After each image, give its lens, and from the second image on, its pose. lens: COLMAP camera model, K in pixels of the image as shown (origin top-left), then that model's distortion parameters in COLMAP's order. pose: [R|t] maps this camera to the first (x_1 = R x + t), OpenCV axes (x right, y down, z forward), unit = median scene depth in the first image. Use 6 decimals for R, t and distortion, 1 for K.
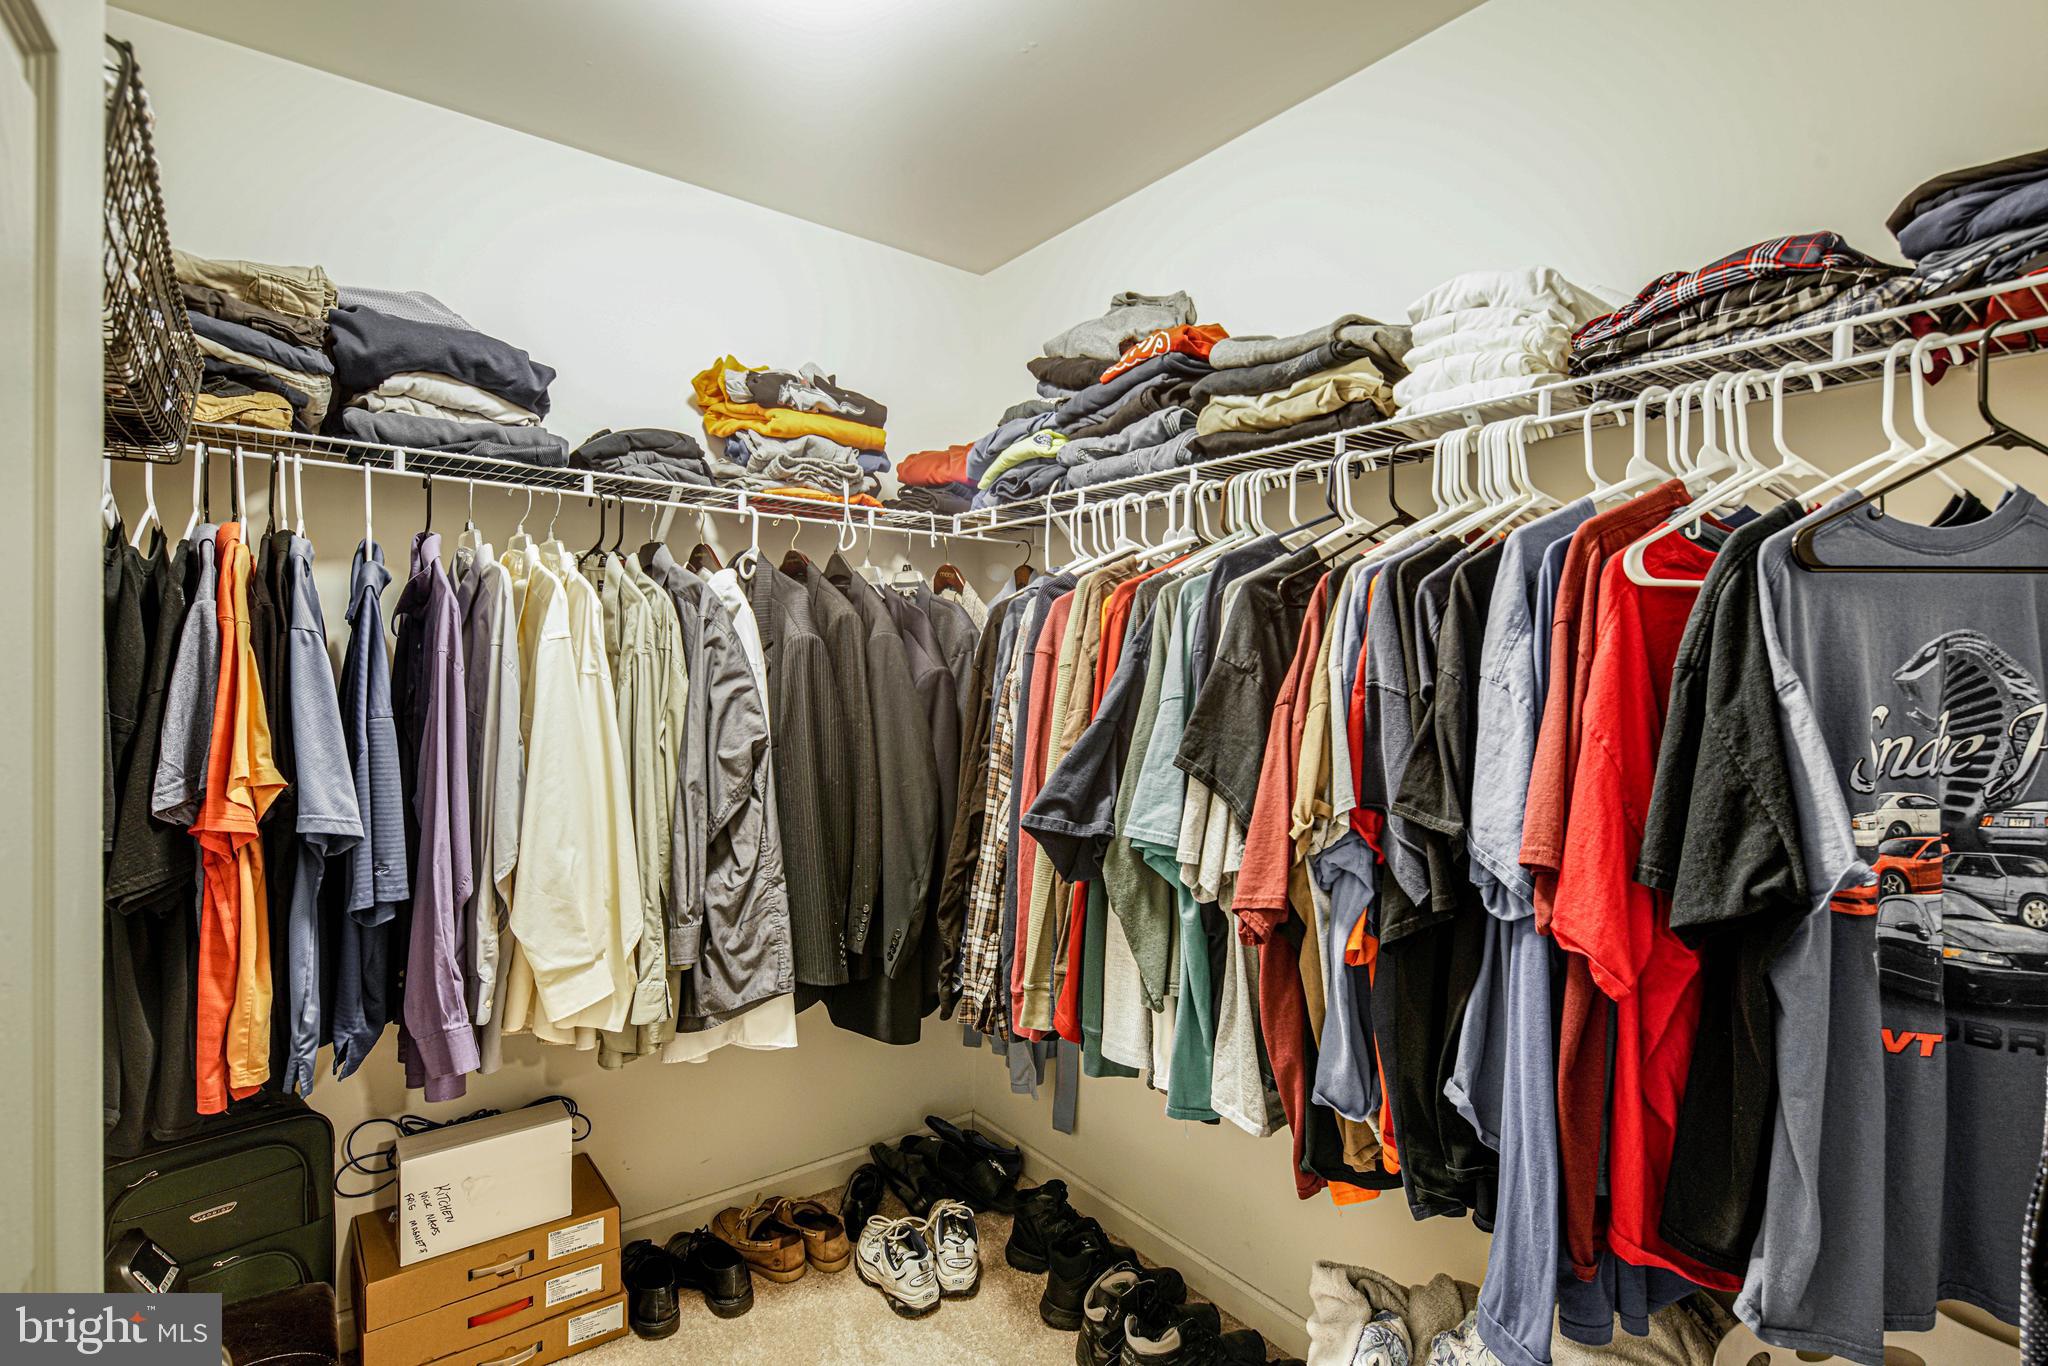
lens RADIAL K [[992.4, 0, 1009.8], [0, 992.4, 682.4], [0, 0, 1]] dist [-0.001442, -0.002462]
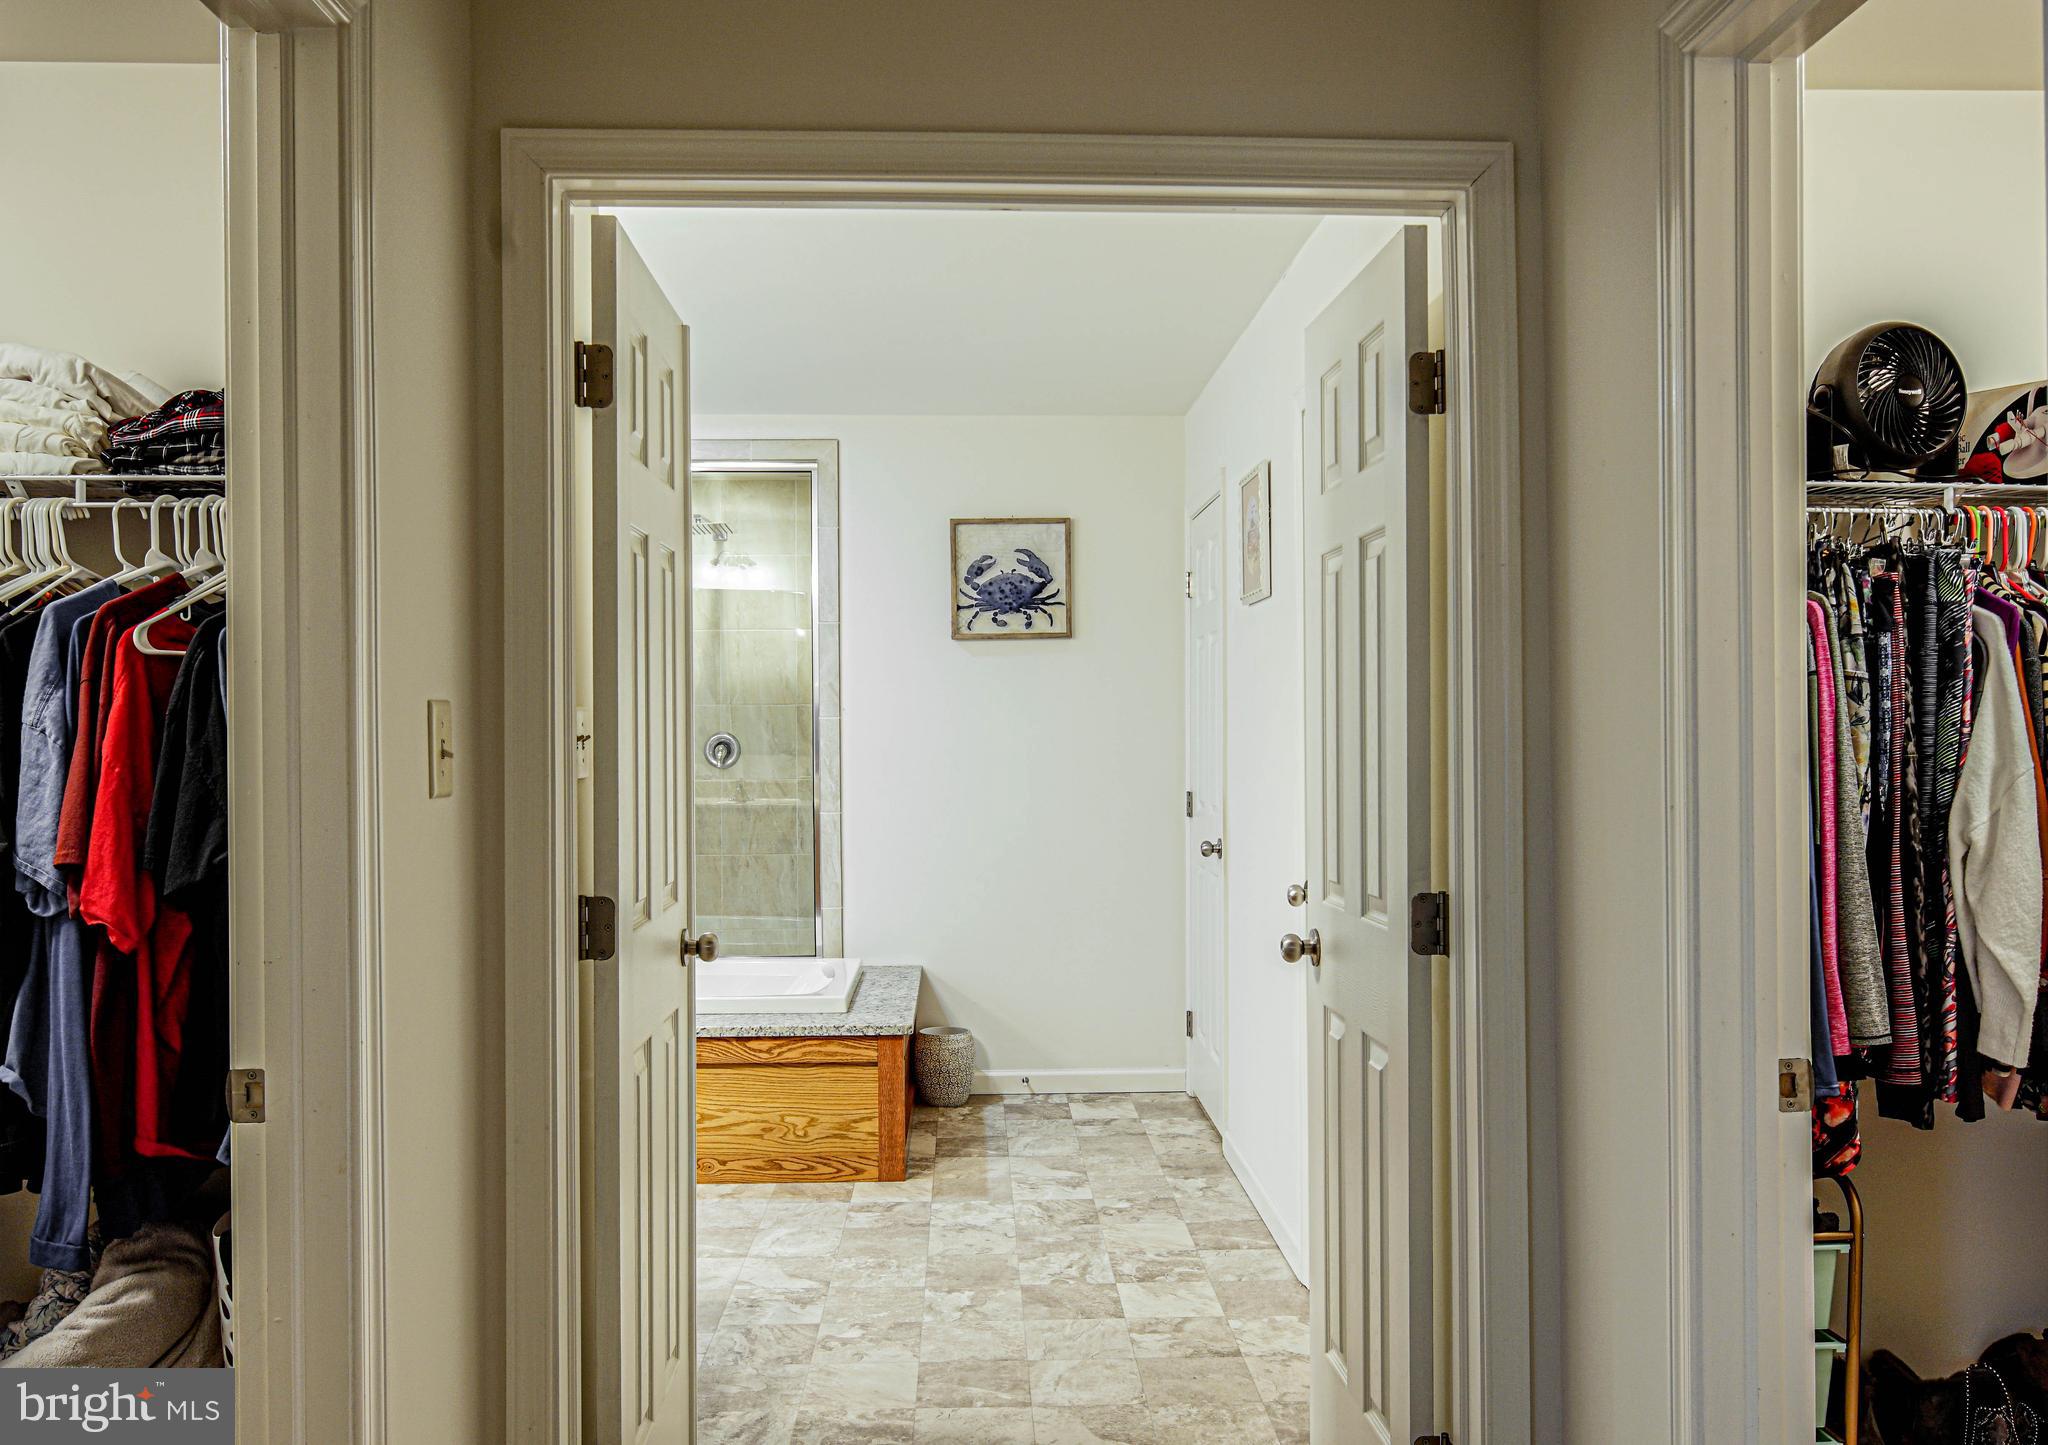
lens RADIAL K [[1628.3, 0, 1020.0], [0, 1628.3, 725.5], [0, 0, 1]] dist [0.011706, 0.004477]
pose [[0.576442, -0.014099, 0.817016, -0.458648], [0.018590, 0.999819, 0.004137, 0.011207], [-0.816926, 0.012803, 0.576600, -1.153867]]
